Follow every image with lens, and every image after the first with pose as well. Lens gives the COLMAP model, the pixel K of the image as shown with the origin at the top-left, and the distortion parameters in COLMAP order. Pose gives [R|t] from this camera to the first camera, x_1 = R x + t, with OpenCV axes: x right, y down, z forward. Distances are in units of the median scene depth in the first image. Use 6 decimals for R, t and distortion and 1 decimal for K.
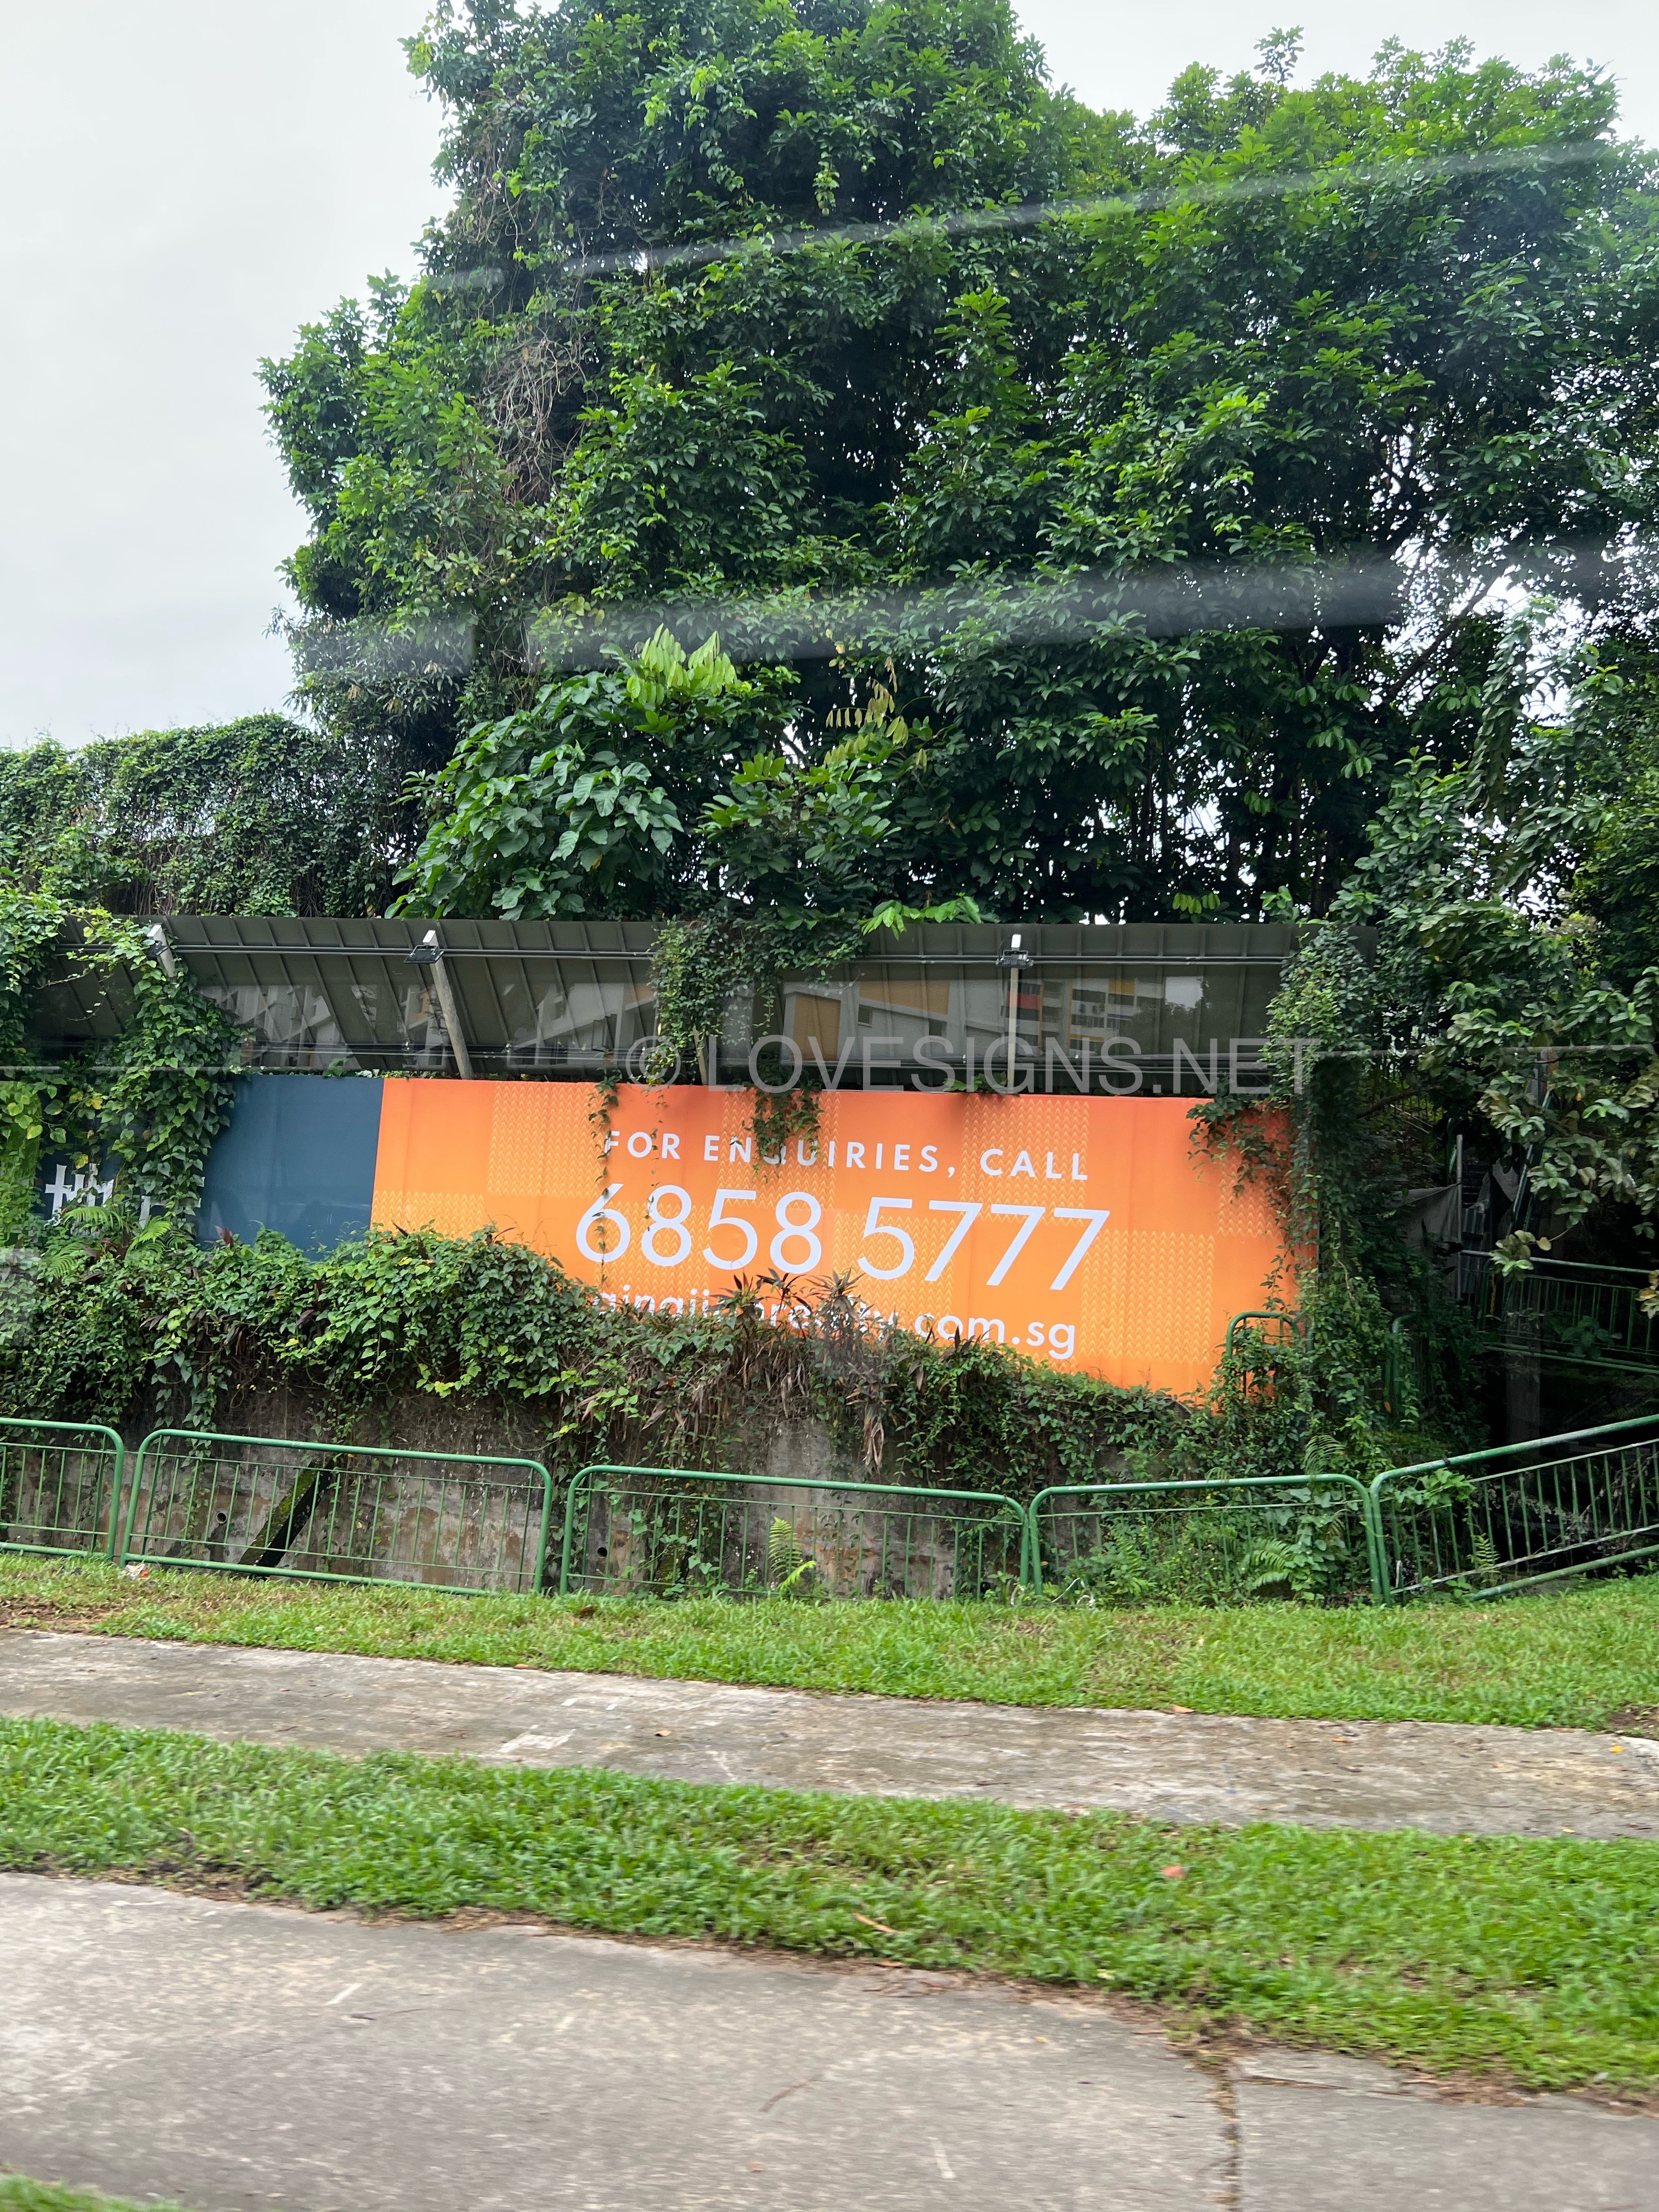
lens RADIAL K [[1685.3, 0, 782.2], [0, 1685.3, 1099.3], [0, 0, 1]] dist [0.068137, -0.202053]
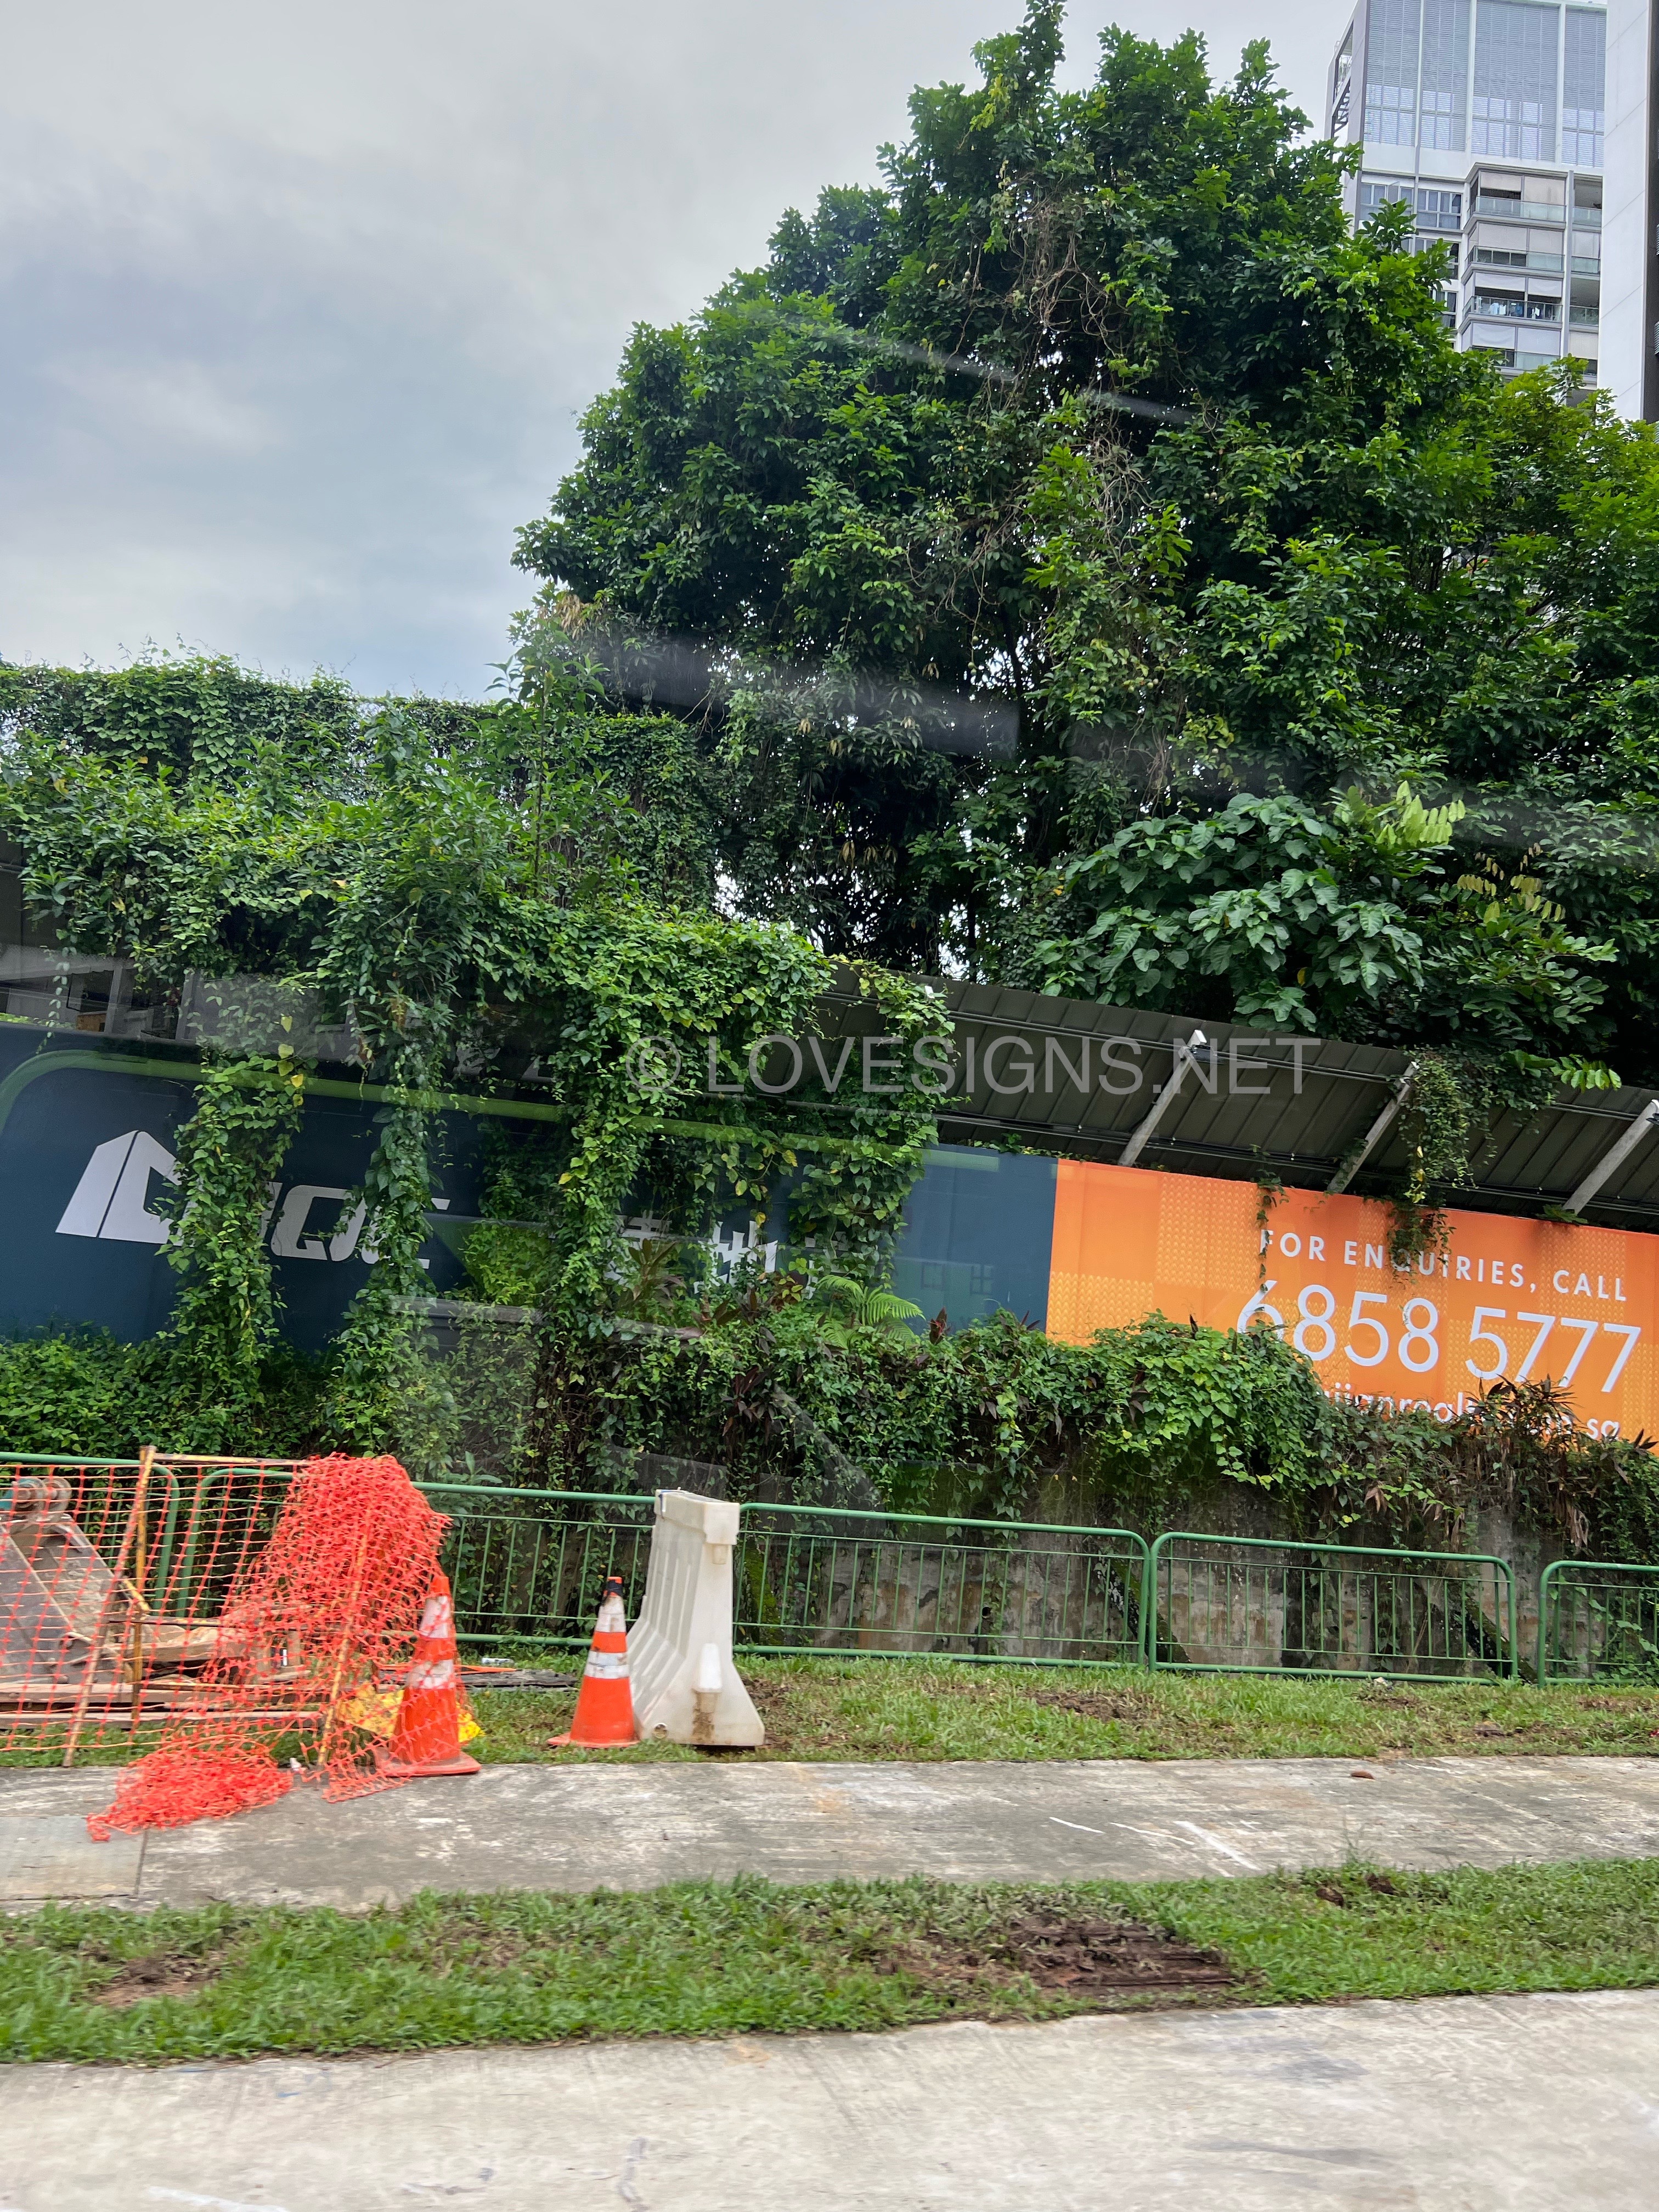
lens RADIAL K [[1685.3, 0, 782.2], [0, 1685.3, 1099.3], [0, 0, 1]] dist [0.068137, -0.202053]
pose [[0.892167, 0.094209, 0.441773, -0.880557], [-0.098623, 0.995040, -0.013025, -0.019730], [-0.440808, -0.031949, 0.897033, 0.185499]]
